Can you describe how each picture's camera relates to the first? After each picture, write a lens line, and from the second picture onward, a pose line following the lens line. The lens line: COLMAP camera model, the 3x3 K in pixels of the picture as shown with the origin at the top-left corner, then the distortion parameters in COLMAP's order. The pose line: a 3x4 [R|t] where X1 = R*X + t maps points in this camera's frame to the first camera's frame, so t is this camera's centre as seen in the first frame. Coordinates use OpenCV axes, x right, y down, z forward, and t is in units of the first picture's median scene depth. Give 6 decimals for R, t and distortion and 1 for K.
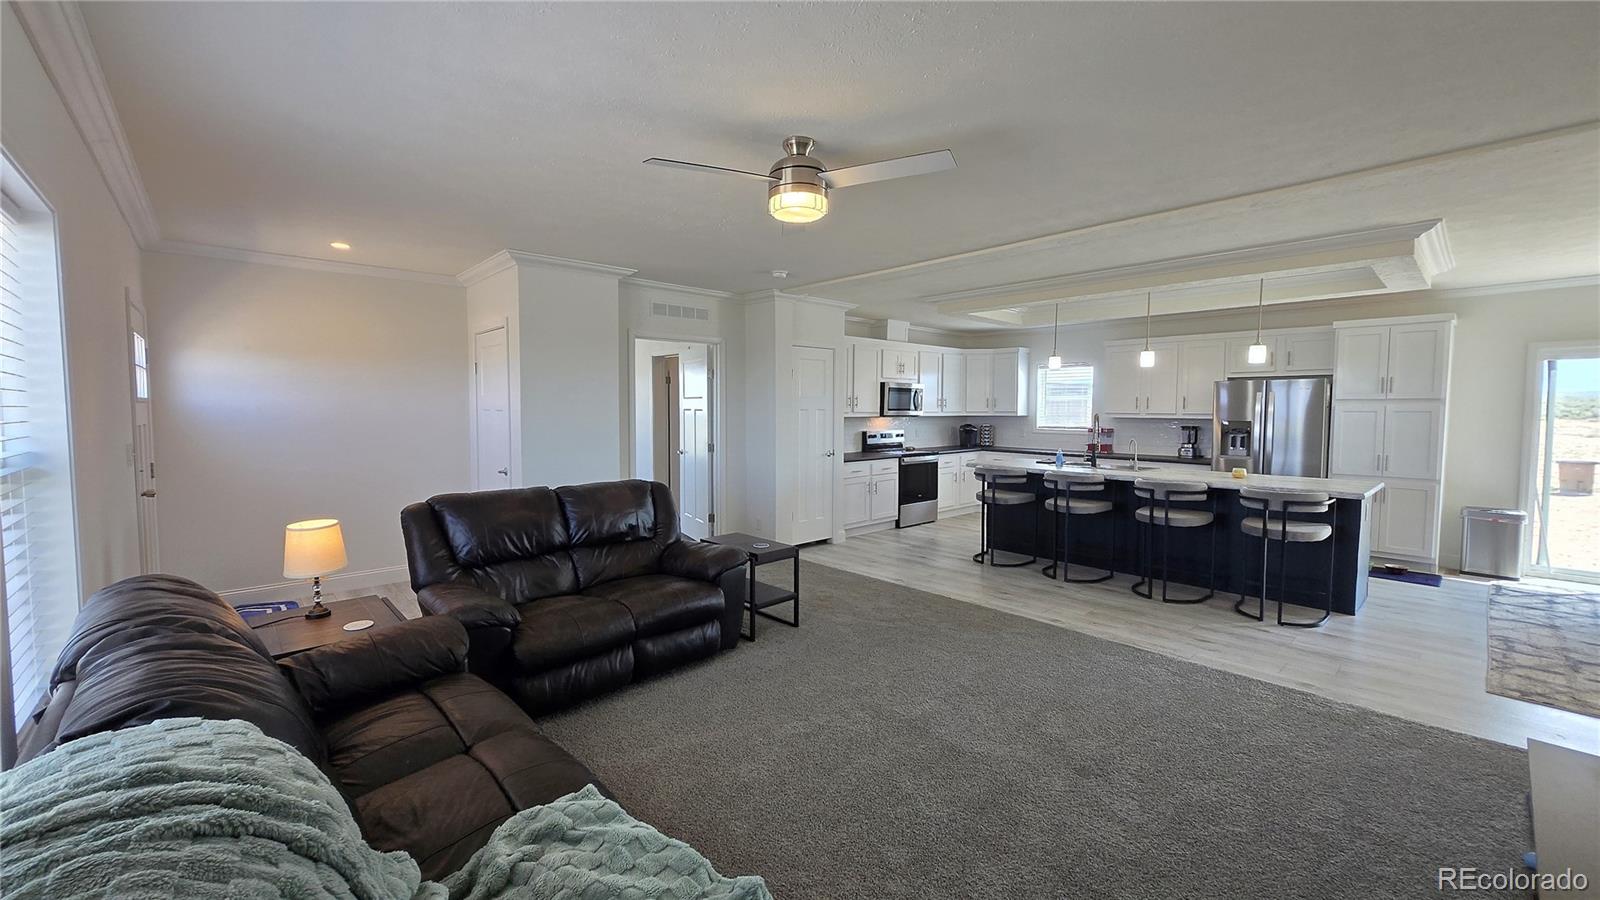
lens RADIAL K [[638.5, 0, 791.5], [0, 638.5, 444.8], [0, 0, 1]] dist [-0.007119, -0.000113]
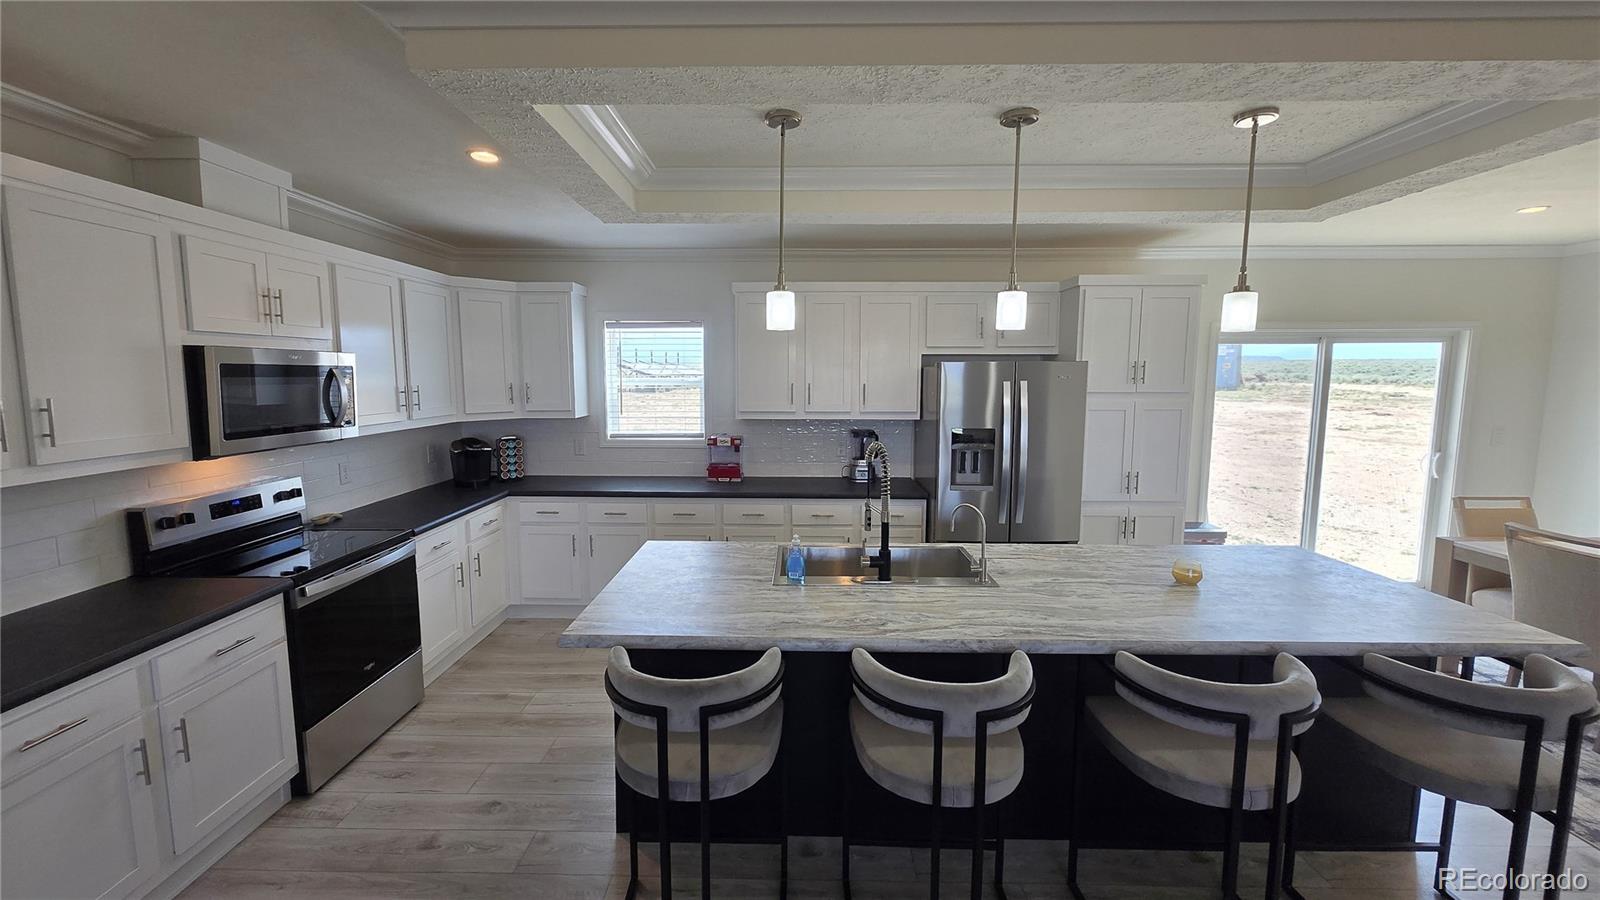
lens RADIAL K [[638.5, 0, 785.8], [0, 638.5, 440.8], [0, 0, 1]] dist [-0.007119, -0.000113]
pose [[0.693391, -0.077304, 0.716403, 0.113440], [0.042379, 0.996883, 0.066551, -0.059128], [-0.719314, -0.015786, 0.694506, 0.567866]]
